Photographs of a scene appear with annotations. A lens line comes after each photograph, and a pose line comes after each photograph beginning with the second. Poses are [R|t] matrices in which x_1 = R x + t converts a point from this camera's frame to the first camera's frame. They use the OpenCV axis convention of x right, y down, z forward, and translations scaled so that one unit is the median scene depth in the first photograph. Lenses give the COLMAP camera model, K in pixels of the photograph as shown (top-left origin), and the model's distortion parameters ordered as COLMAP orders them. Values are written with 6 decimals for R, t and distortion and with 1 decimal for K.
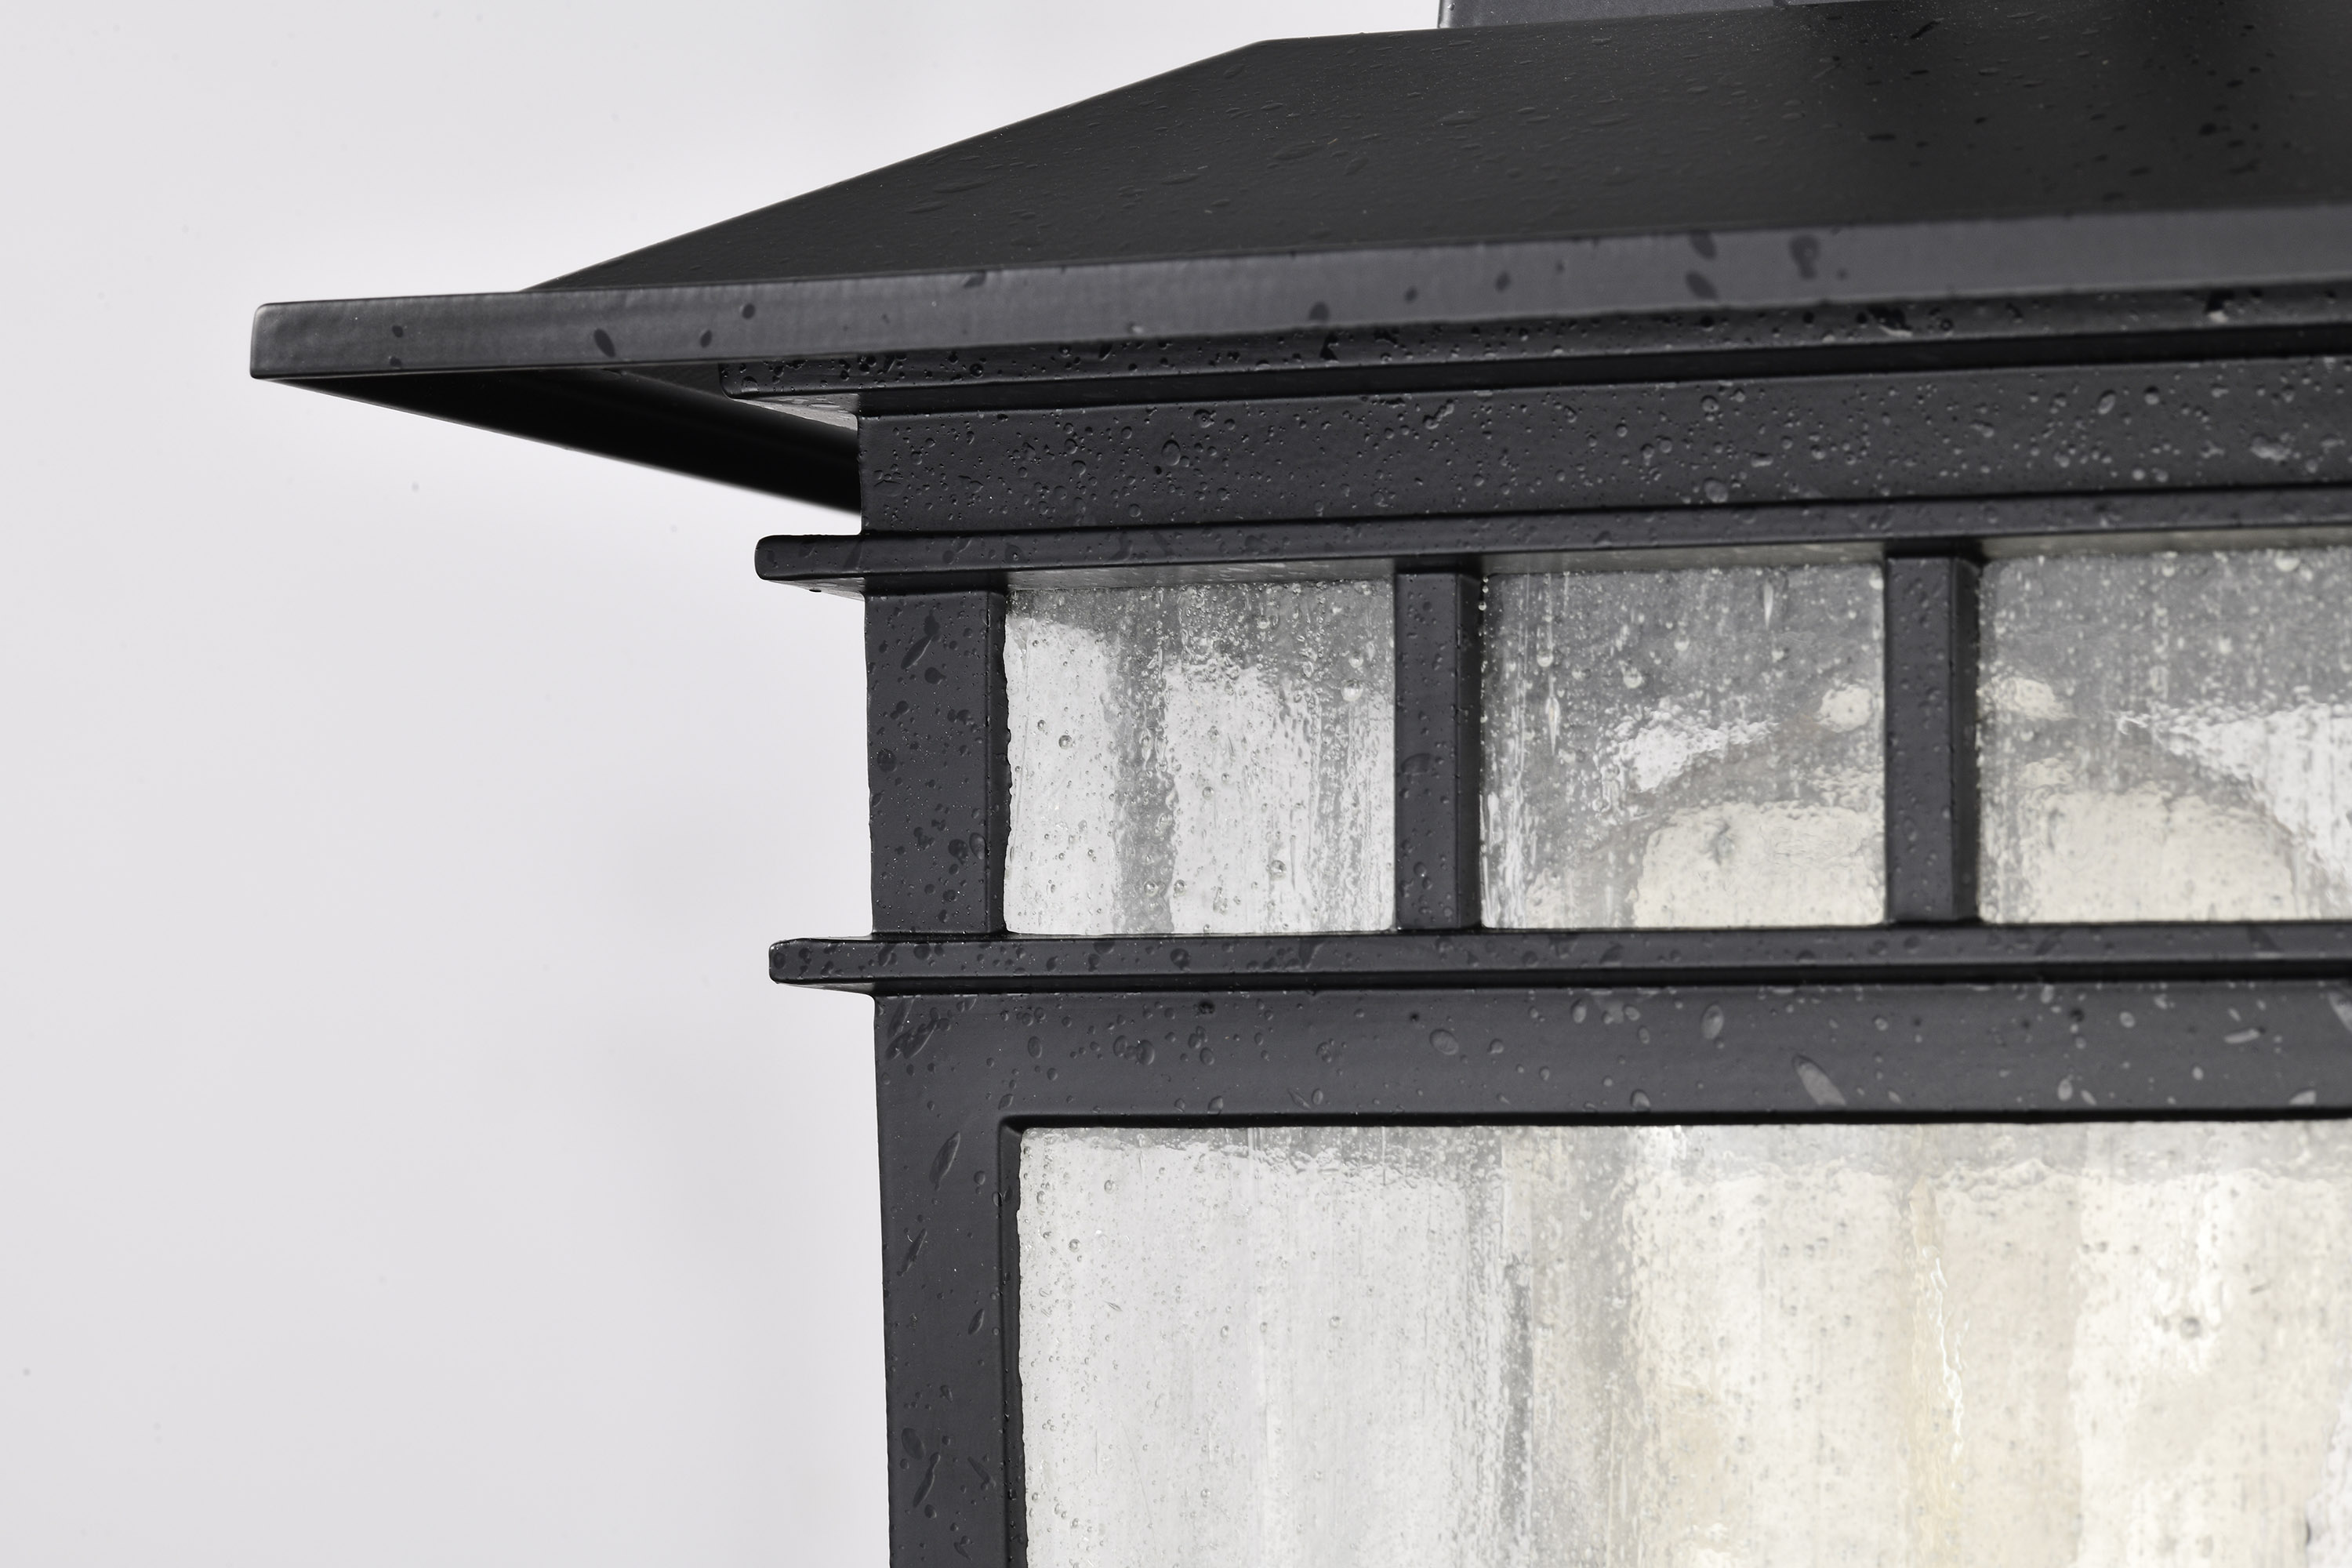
lens RADIAL K [[8100.7, 0, 1175.5], [0, 8100.7, 783.2], [0, 0, 1]] dist [-0.059619, 0.000000]
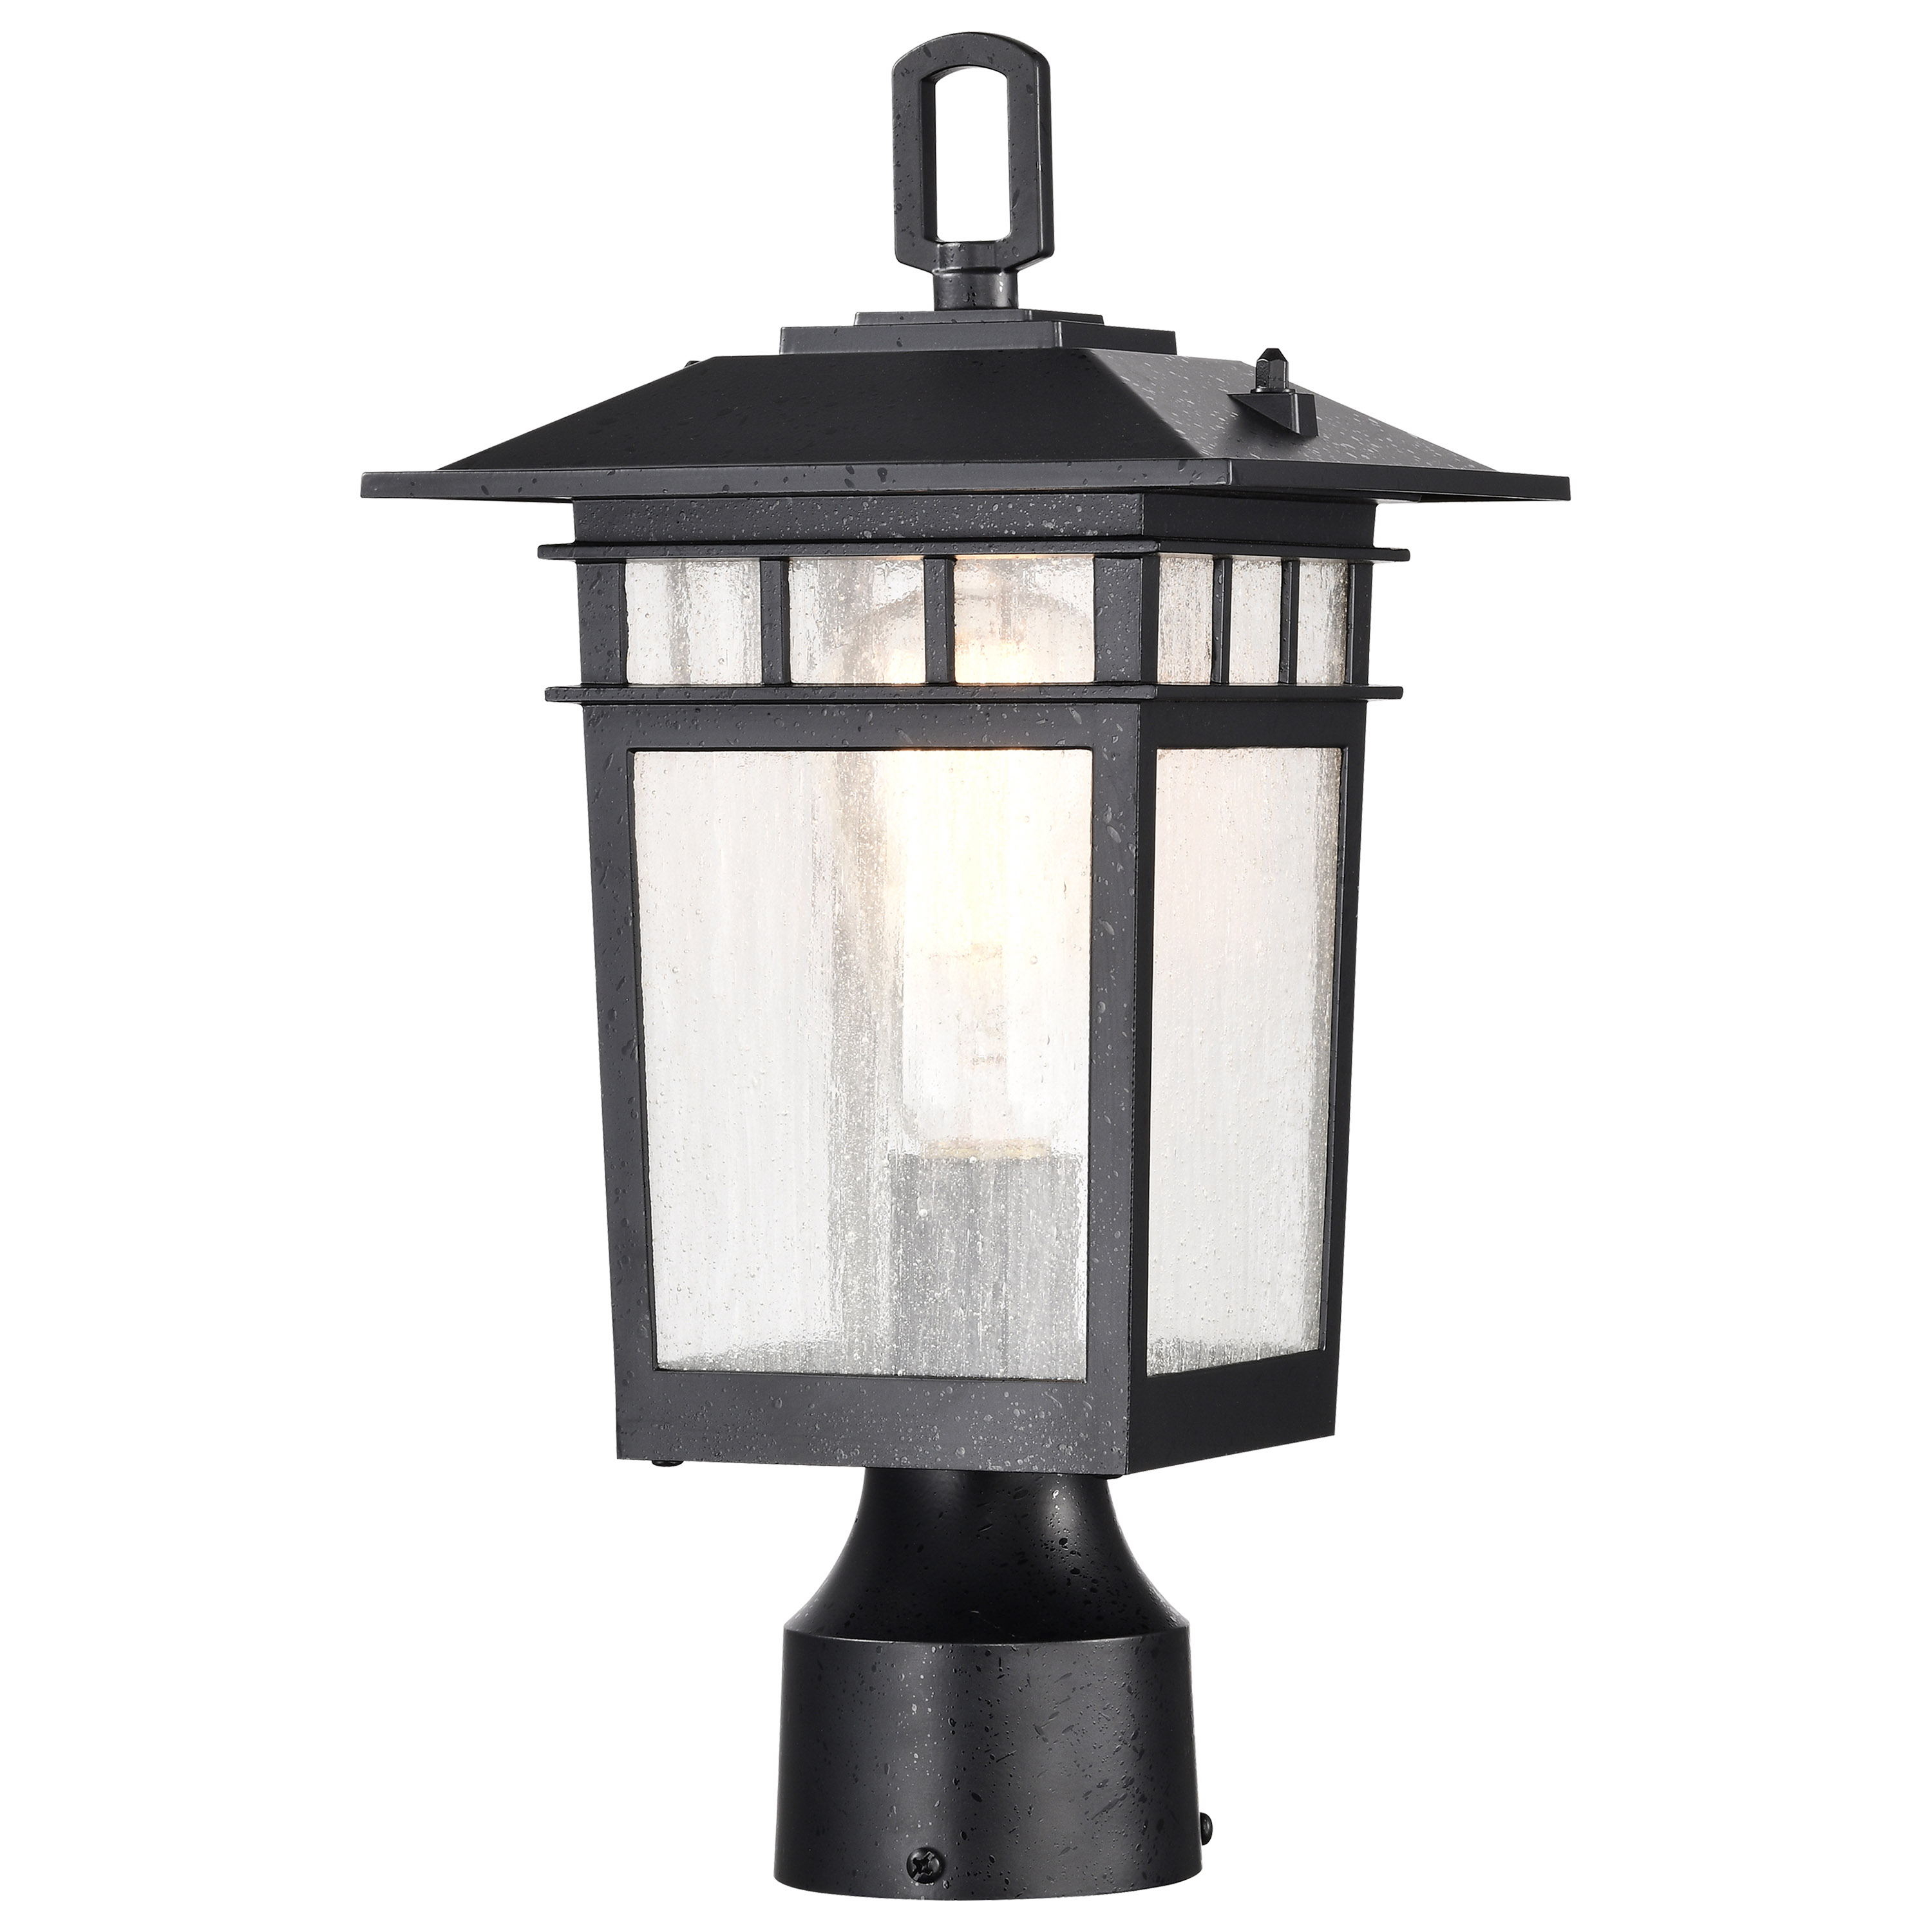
lens RADIAL K [[9353.8, 0, 965.3], [0, 9353.8, 958.9], [0, 0, 1]] dist [-0.049676, 0.000000]
pose [[0.999875, -0.015118, 0.004603, 0.082319], [0.014569, 0.994676, 0.102015, -0.222043], [-0.006121, -0.101936, 0.994772, -2.313738]]
